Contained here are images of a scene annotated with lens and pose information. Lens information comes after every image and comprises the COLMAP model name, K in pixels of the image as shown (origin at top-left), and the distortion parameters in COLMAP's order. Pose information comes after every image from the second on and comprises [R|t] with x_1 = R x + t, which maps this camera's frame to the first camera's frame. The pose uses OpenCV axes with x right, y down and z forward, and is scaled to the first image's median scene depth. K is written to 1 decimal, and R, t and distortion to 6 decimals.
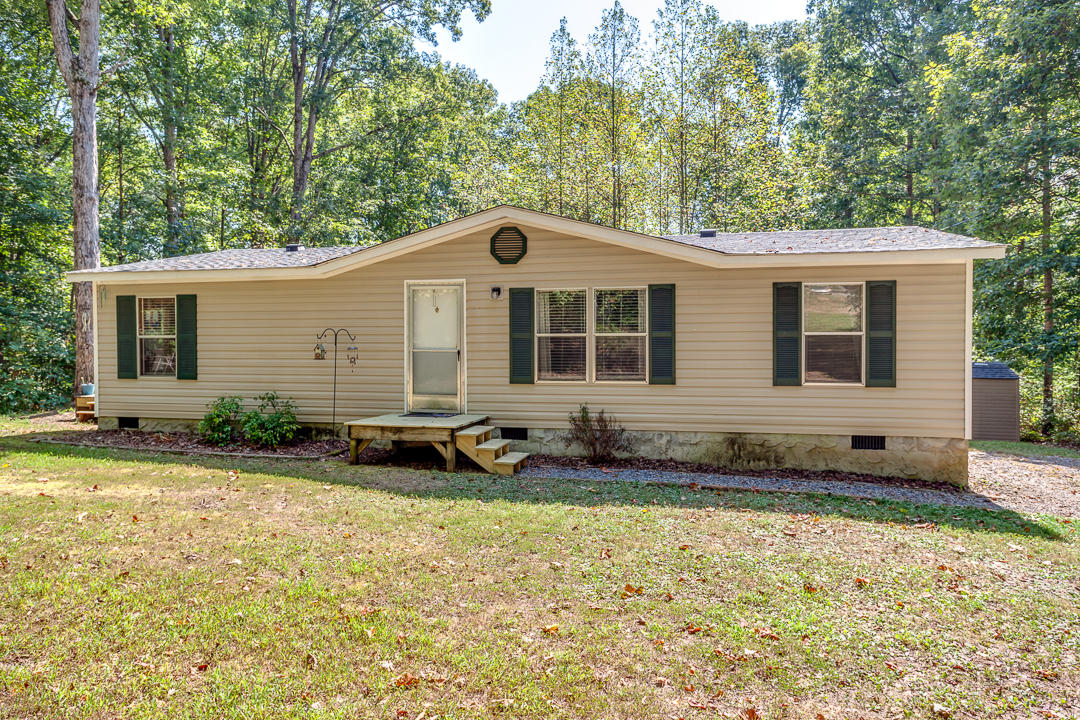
lens RADIAL K [[756.5, 0, 540.0], [0, 756.5, 360.0], [0, 0, 1]] dist [-0.006192, -0.000325]
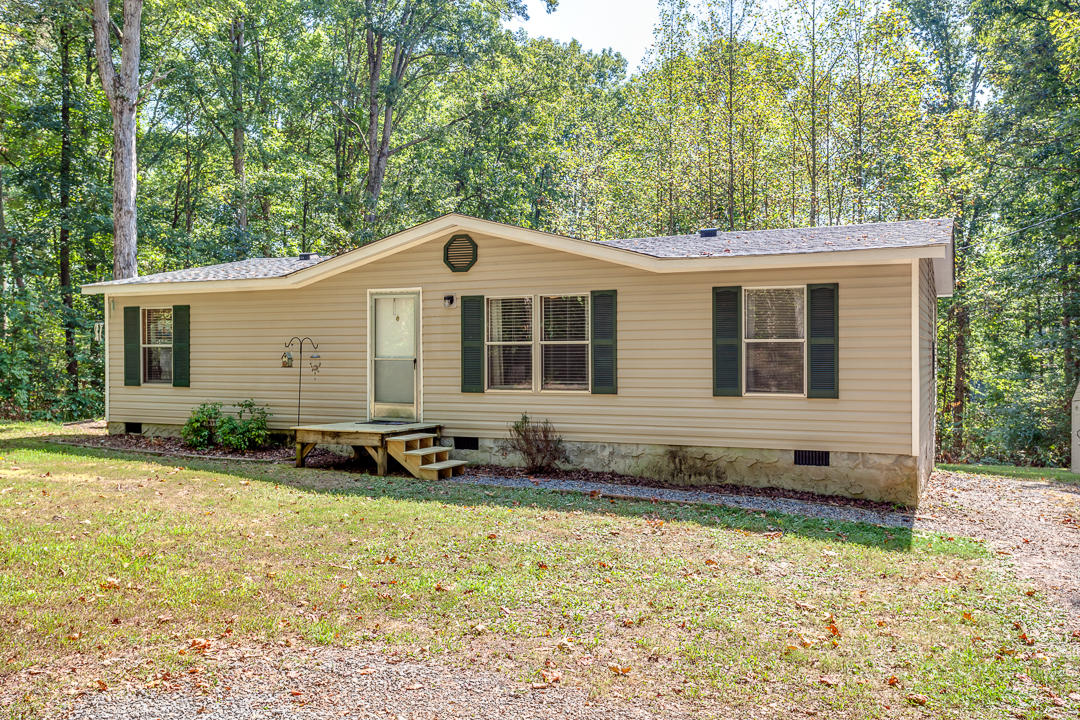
lens RADIAL K [[933.9, 0, 540.0], [0, 933.9, 360.0], [0, 0, 1]] dist [0.004910, 0.007470]
pose [[0.978172, 0.002151, -0.207784, 0.315863], [-0.006571, 0.999766, -0.020586, 0.013482], [0.207692, 0.021502, 0.977958, -0.175959]]
